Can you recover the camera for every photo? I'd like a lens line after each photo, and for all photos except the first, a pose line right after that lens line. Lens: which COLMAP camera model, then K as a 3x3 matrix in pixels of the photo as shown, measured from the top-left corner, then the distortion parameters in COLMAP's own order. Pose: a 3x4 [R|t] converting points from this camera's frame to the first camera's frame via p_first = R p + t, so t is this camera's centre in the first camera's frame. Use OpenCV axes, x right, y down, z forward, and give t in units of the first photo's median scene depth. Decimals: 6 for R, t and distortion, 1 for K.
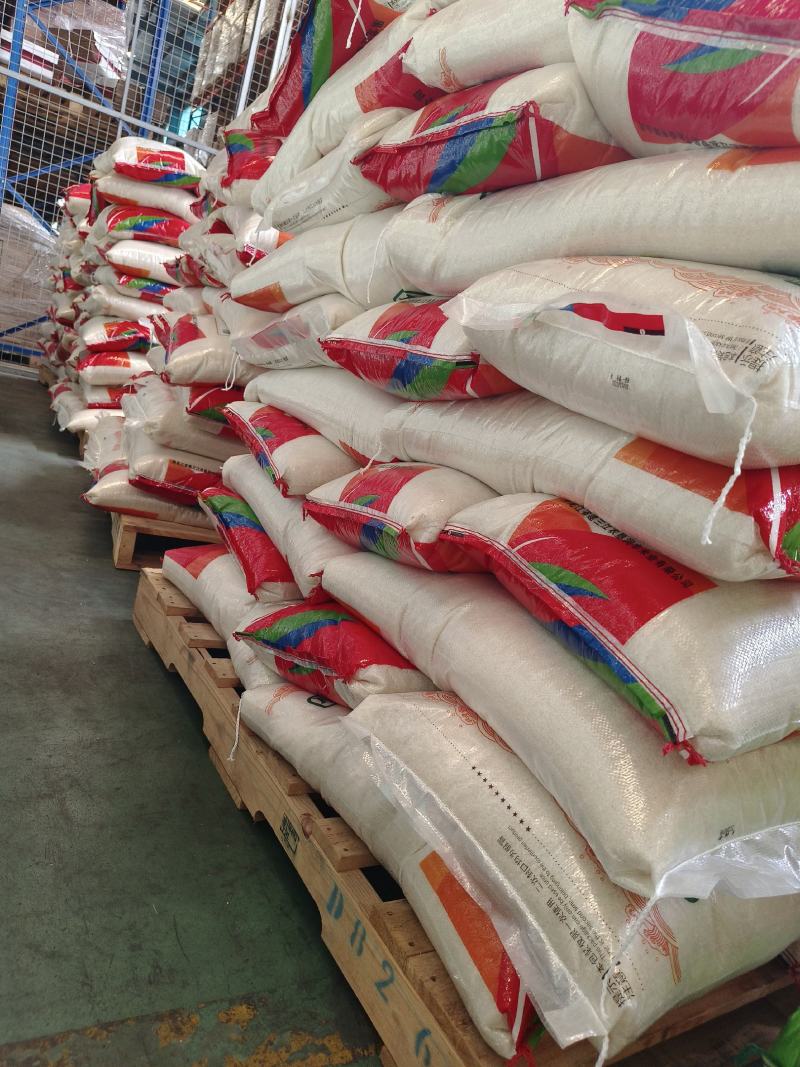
lens RADIAL K [[749.5, 0, 400.0], [0, 749.5, 533.5], [0, 0, 1]] dist [0.045042, -0.052609]
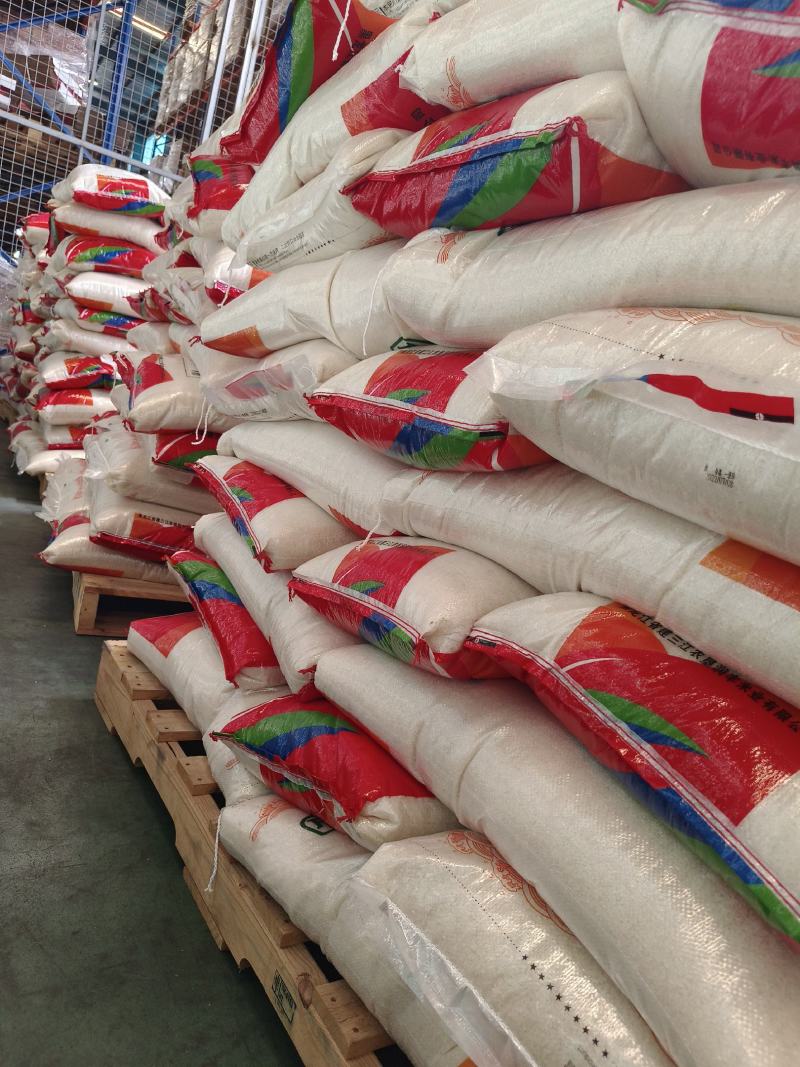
lens RADIAL K [[737.5, 0, 397.0], [0, 737.5, 536.4], [0, 0, 1]] dist [0.037952, -0.039133]
pose [[0.999124, -0.020820, 0.036292, -0.035982], [0.021496, 0.999601, -0.018336, -0.076695], [-0.035895, 0.019100, 0.999173, 0.149739]]
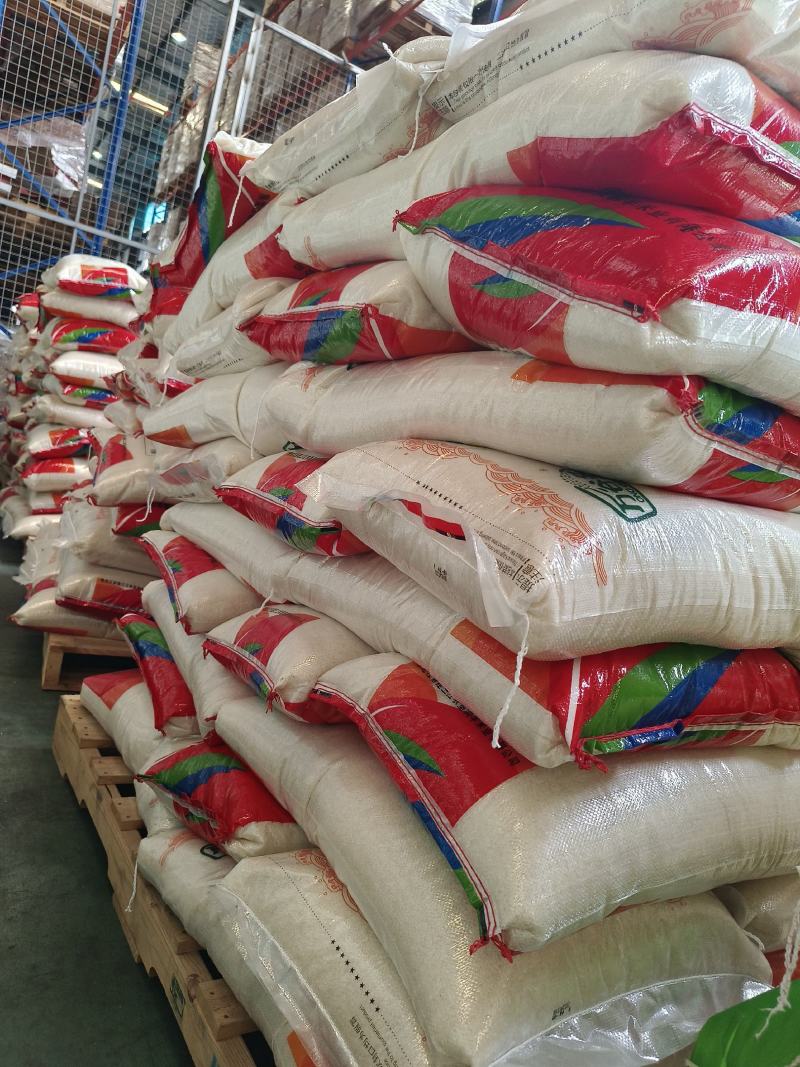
lens RADIAL K [[749.5, 0, 400.0], [0, 749.5, 533.5], [0, 0, 1]] dist [0.045042, -0.052609]
pose [[0.999085, -0.031296, 0.029155, 0.117289], [0.033641, 0.995919, -0.083743, -0.097157], [-0.026416, 0.084647, 0.996061, -0.039897]]
